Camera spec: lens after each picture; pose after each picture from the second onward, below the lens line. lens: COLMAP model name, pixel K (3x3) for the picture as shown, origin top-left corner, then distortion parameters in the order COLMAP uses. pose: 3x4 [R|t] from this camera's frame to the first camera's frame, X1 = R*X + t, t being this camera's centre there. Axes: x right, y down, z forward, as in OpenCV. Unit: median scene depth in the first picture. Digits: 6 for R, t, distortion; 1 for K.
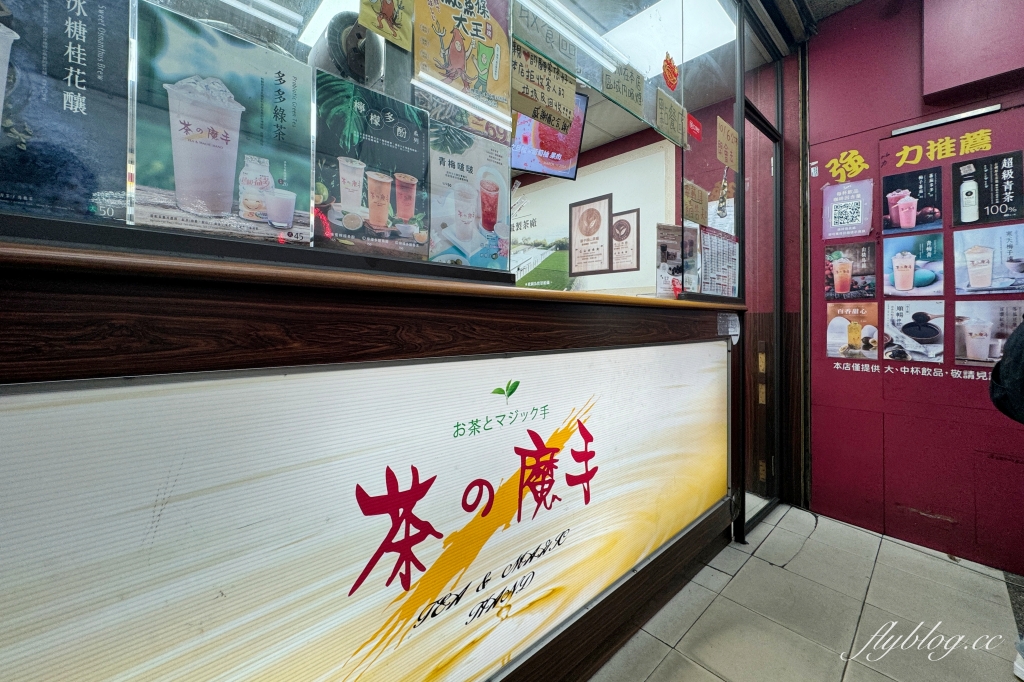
lens RADIAL K [[405.9, 0, 510.1], [0, 405.9, 312.0], [0, 0, 1]] dist [-0.001827, -0.000363]
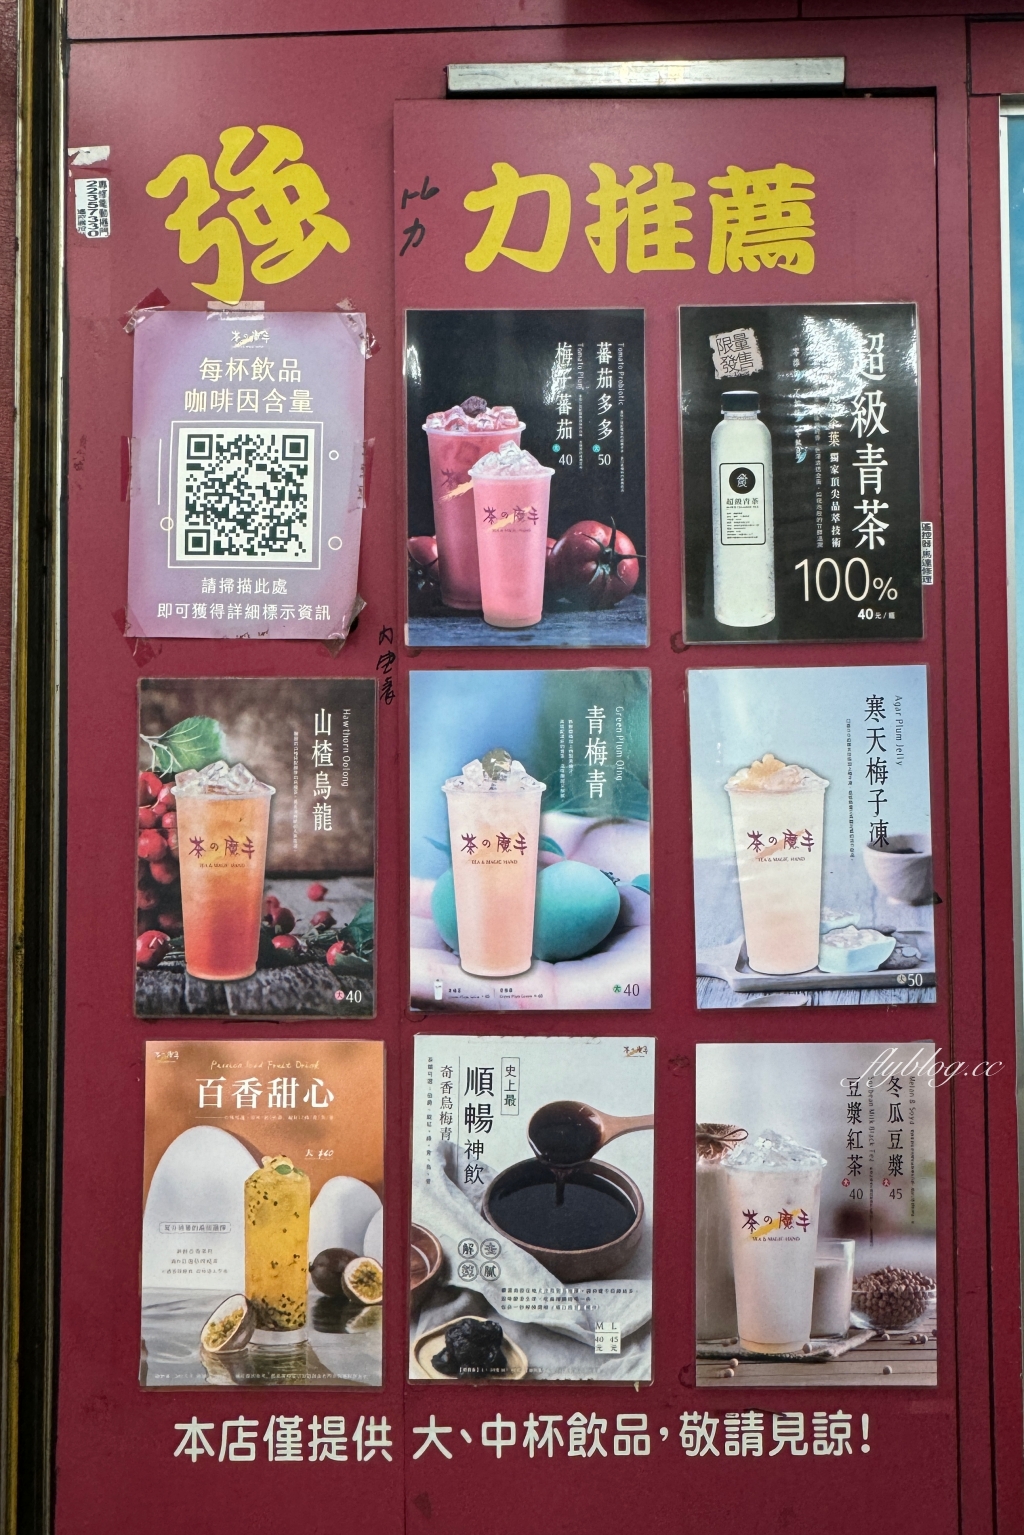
lens RADIAL K [[1052.5, 0, 509.8], [0, 1052.5, 771.3], [0, 0, 1]] dist [-0.005787, 0.001243]
pose [[0.665791, 0.013488, 0.746016, 0.674400], [-0.001064, 0.999853, -0.017128, -0.142326], [-0.746138, 0.010610, 0.665707, 0.733793]]
